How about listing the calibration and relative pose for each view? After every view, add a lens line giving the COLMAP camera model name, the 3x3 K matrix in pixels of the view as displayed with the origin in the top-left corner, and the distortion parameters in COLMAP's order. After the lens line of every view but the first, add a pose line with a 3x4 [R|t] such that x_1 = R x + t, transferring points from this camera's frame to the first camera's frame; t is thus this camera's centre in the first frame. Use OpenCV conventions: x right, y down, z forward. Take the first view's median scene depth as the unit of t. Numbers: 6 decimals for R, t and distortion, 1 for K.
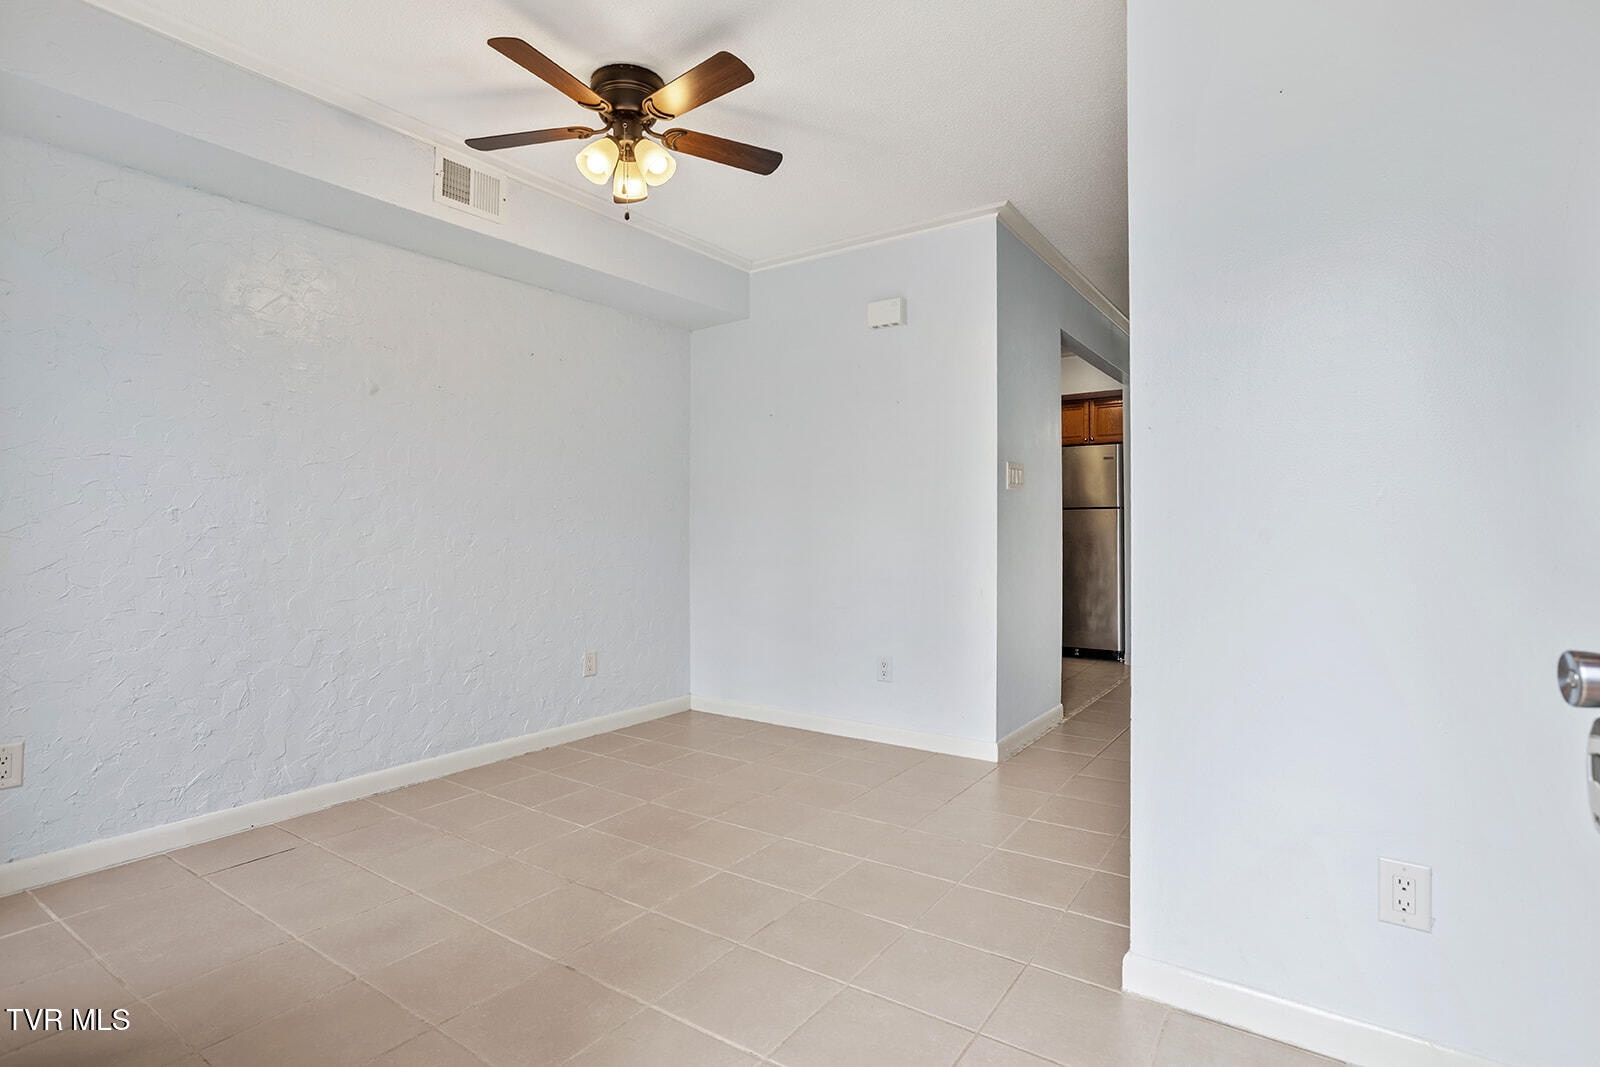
lens RADIAL K [[787.1, 0, 781.2], [0, 787.1, 512.7], [0, 0, 1]] dist [-0.019188, 0.001194]
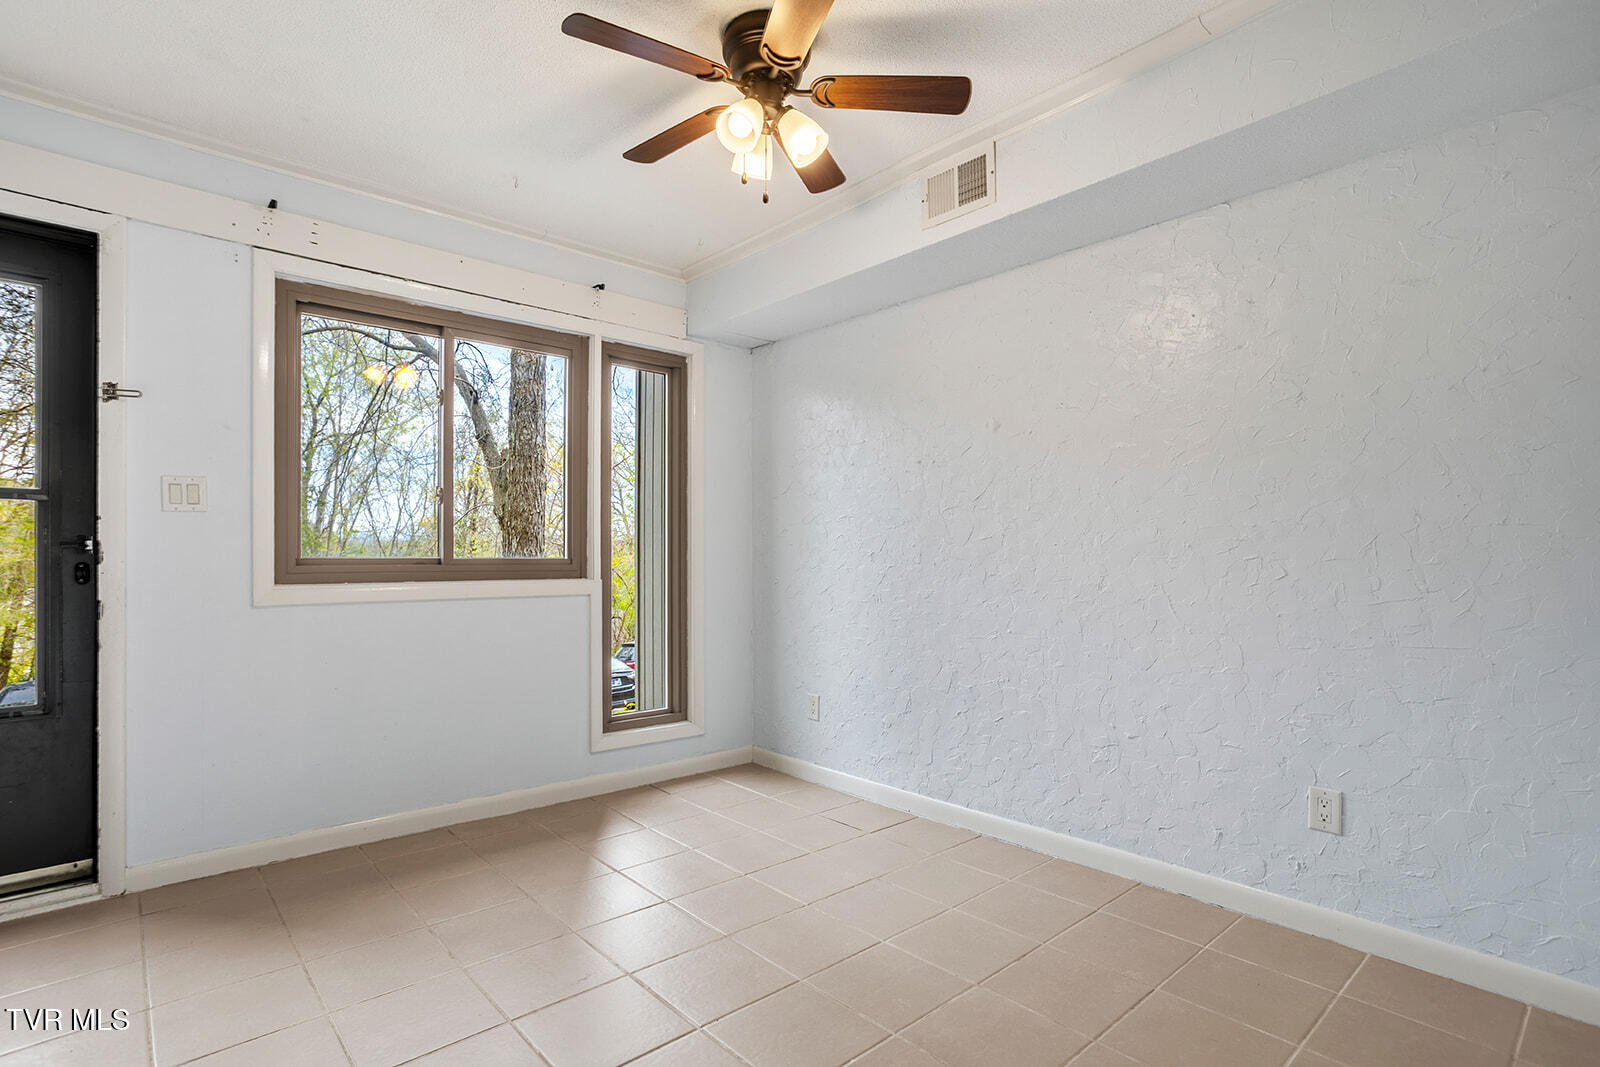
lens RADIAL K [[800.5, 0, 804.6], [0, 800.5, 569.3], [0, 0, 1]] dist [-0.026001, 0.000249]
pose [[-0.212089, 0.008378, -0.977214, 0.510369], [0.014797, 0.999876, 0.005361, 0.012006], [0.977138, -0.013323, -0.212187, 0.981660]]
